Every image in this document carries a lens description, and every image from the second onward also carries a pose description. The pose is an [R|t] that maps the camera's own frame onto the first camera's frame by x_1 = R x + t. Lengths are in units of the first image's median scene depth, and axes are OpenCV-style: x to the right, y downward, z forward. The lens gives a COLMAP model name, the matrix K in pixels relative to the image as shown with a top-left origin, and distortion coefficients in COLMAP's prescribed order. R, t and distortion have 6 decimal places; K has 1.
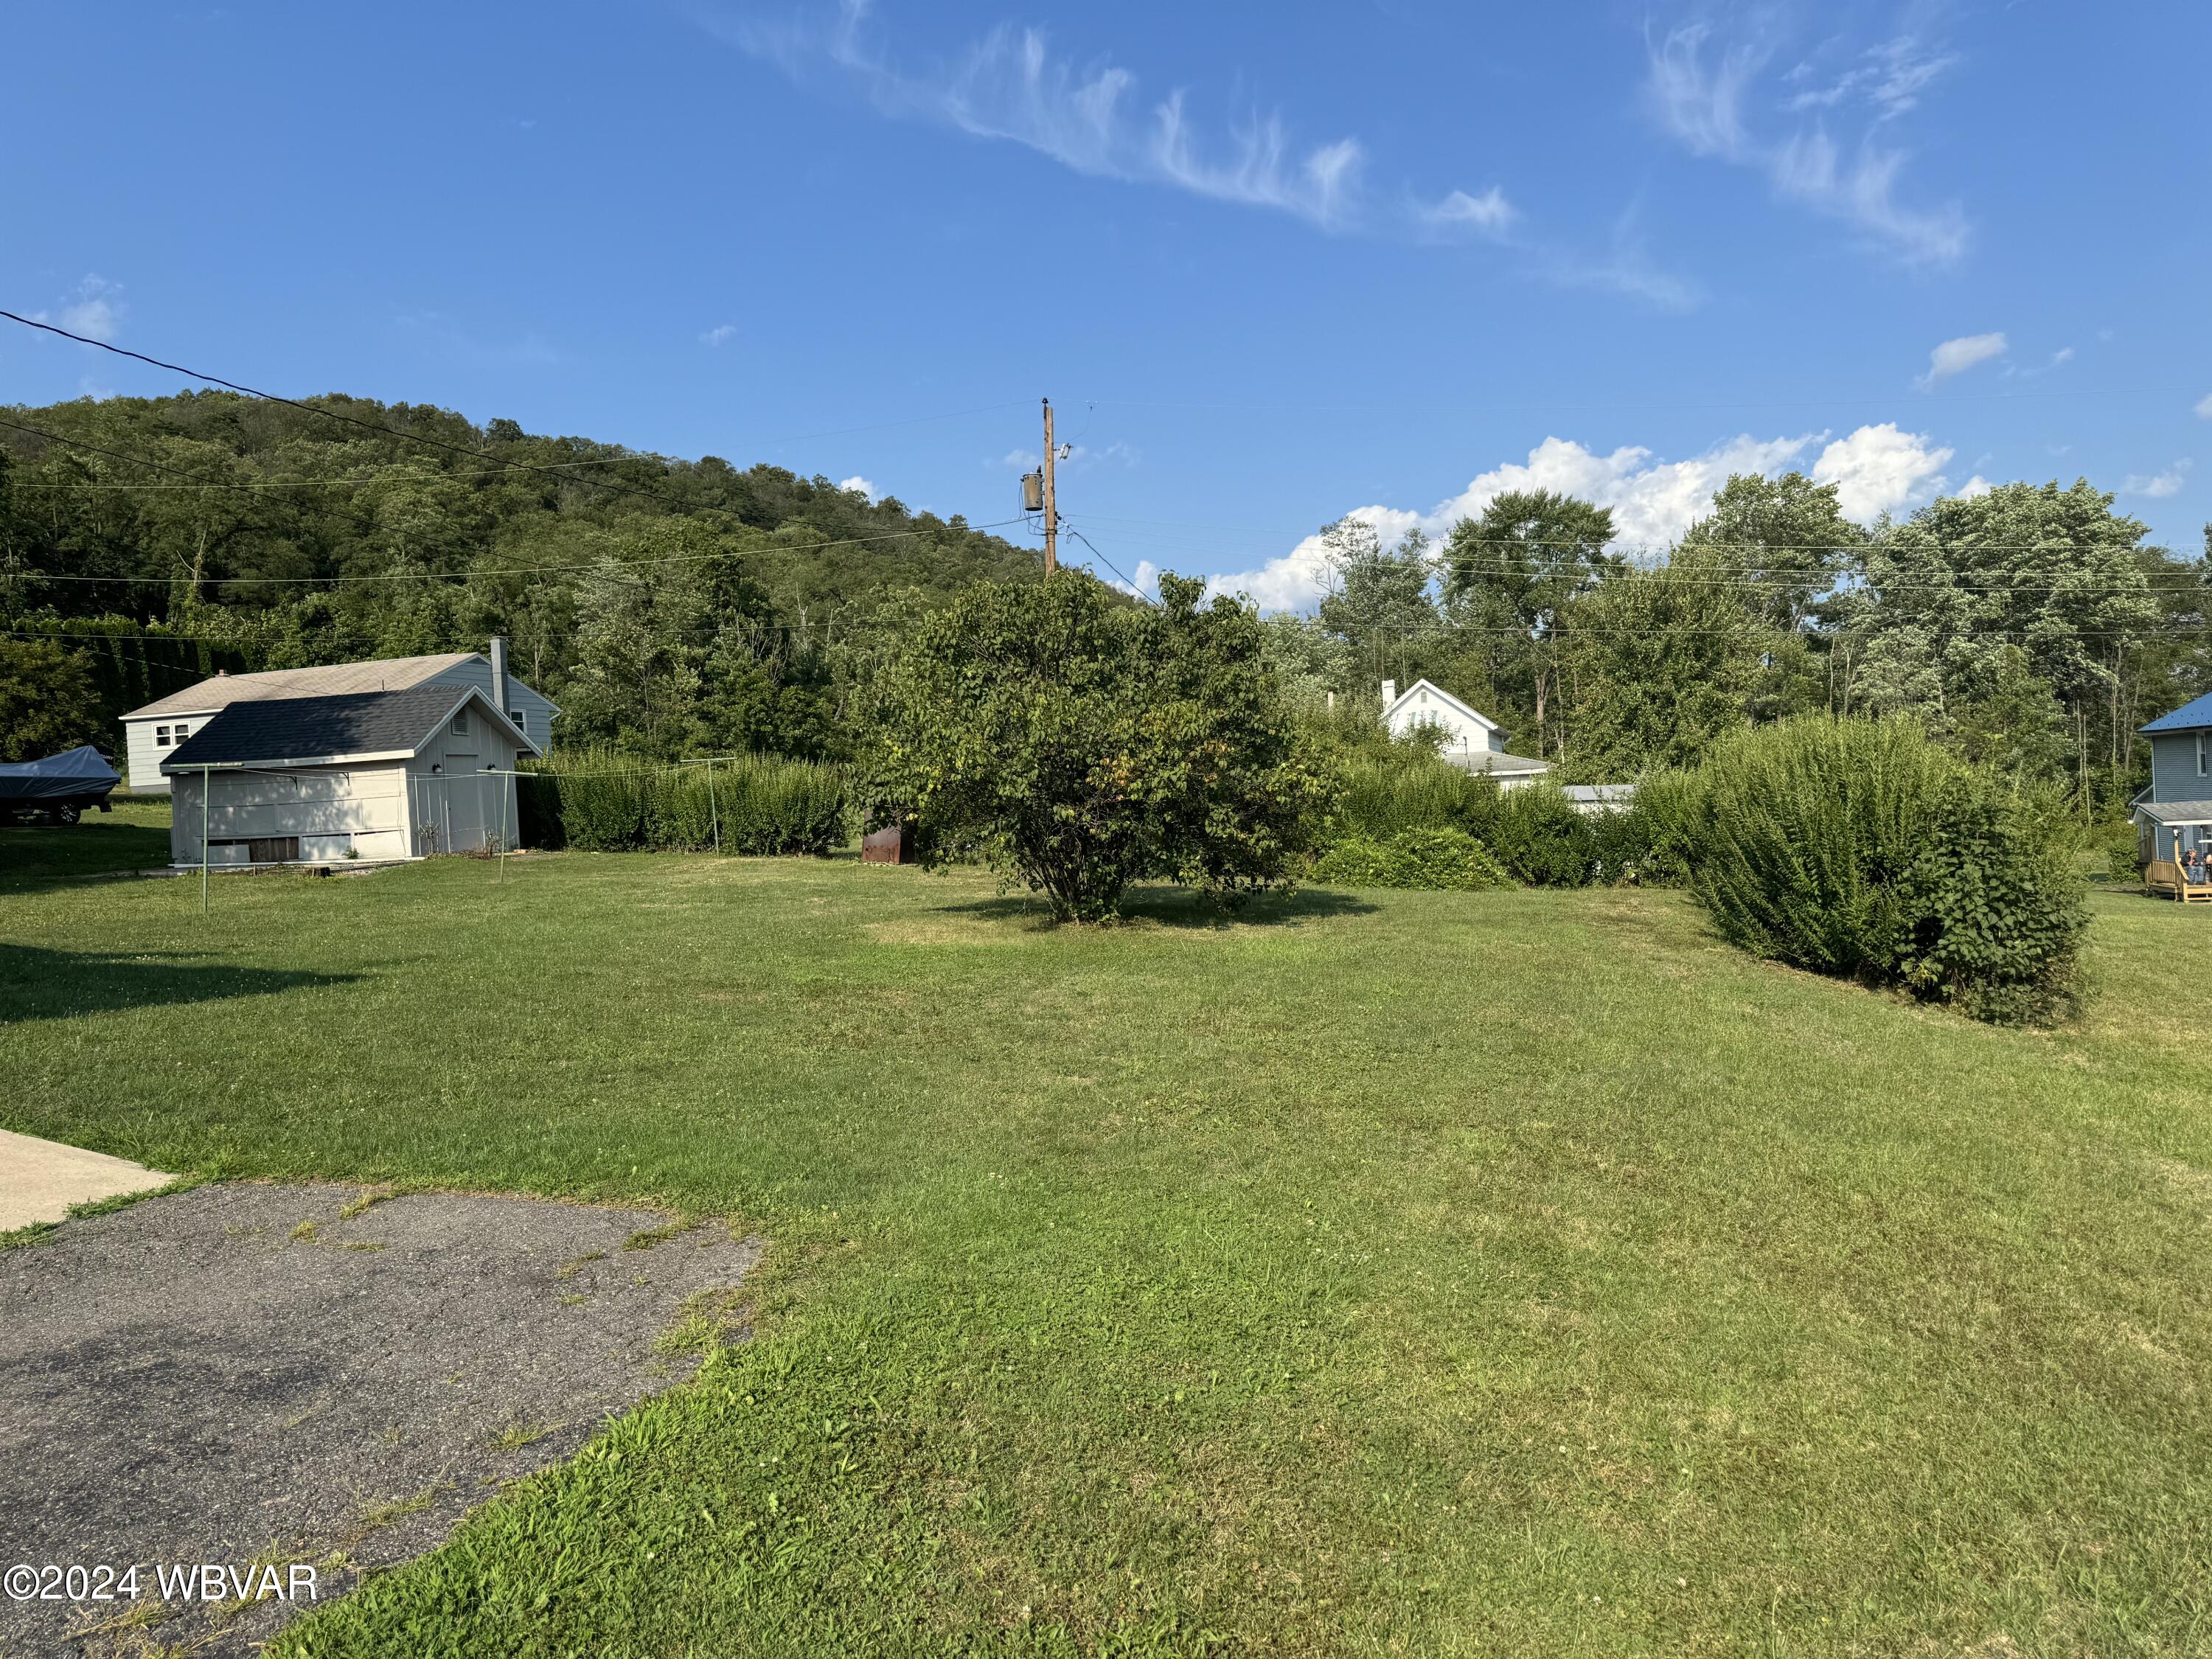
lens RADIAL K [[1560.6, 0, 1106.0], [0, 1560.6, 829.5], [0, 0, 1]] dist [0.004088, -0.002637]
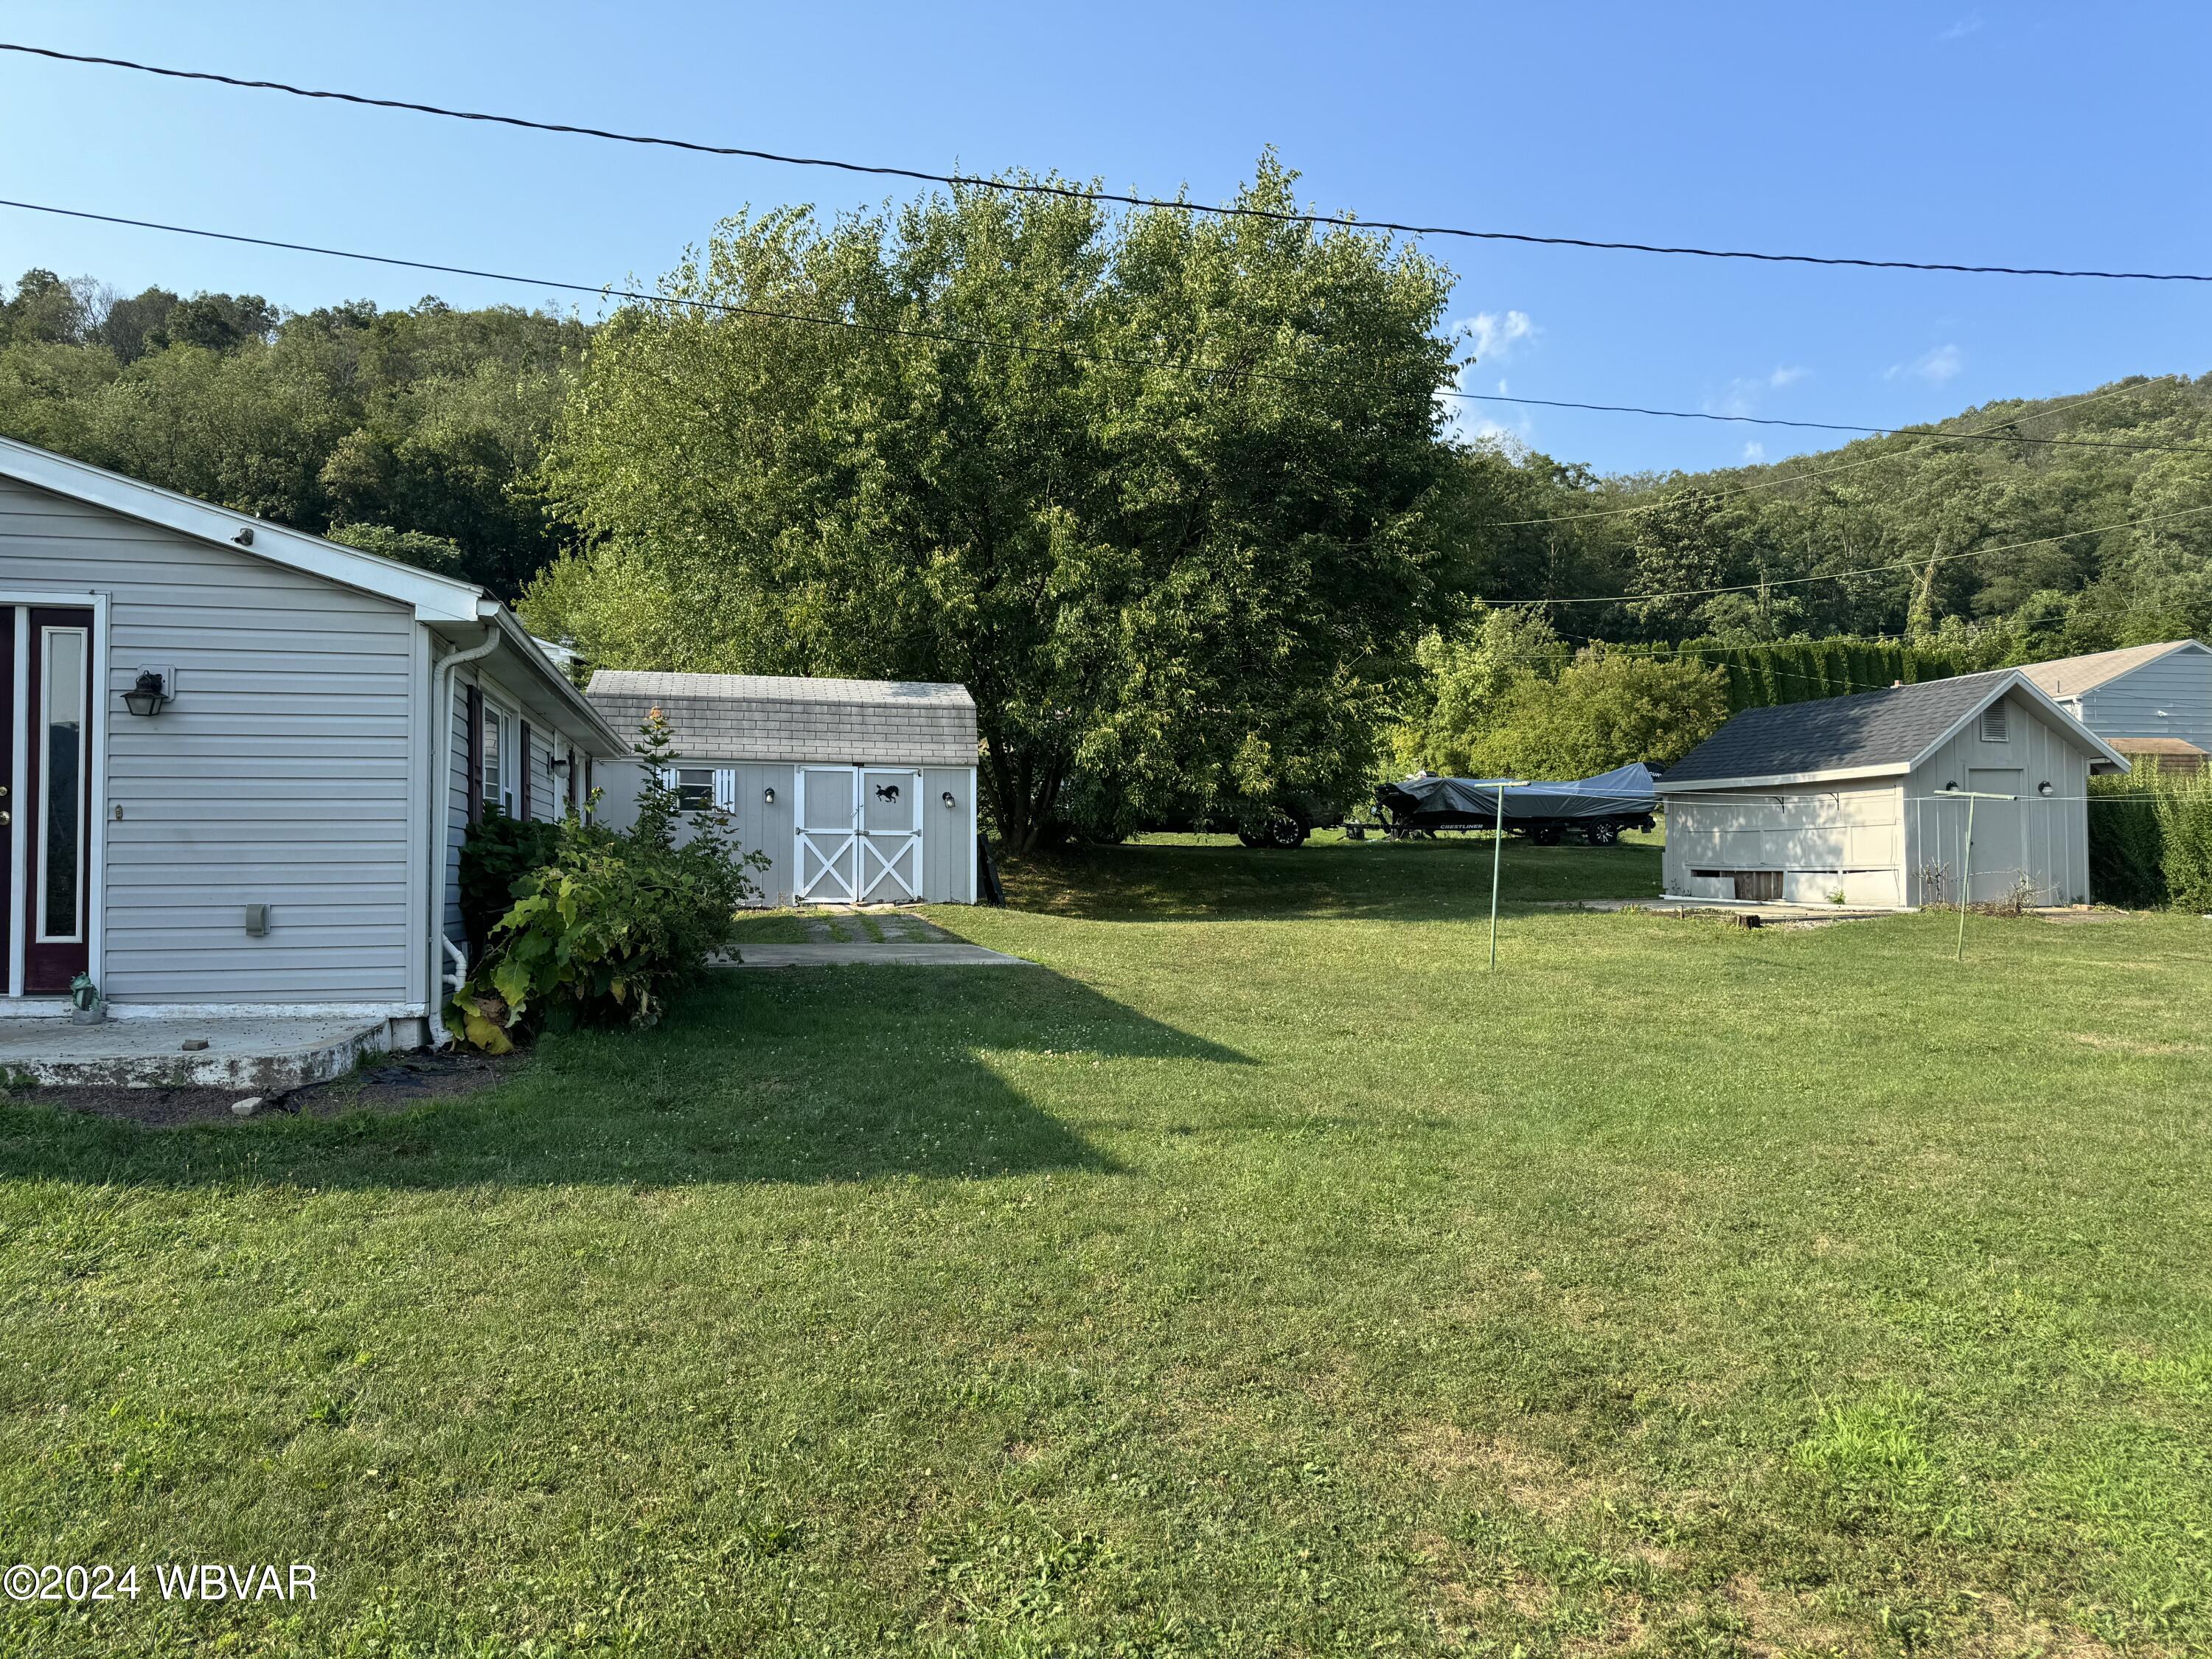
lens RADIAL K [[1560.6, 0, 1106.0], [0, 1560.6, 829.5], [0, 0, 1]] dist [0.004088, -0.002637]
pose [[0.504036, 0.025150, -0.863316, 0.002453], [-0.034953, 0.999351, 0.008706, -0.005705], [0.862975, 0.025787, 0.504588, 0.136413]]
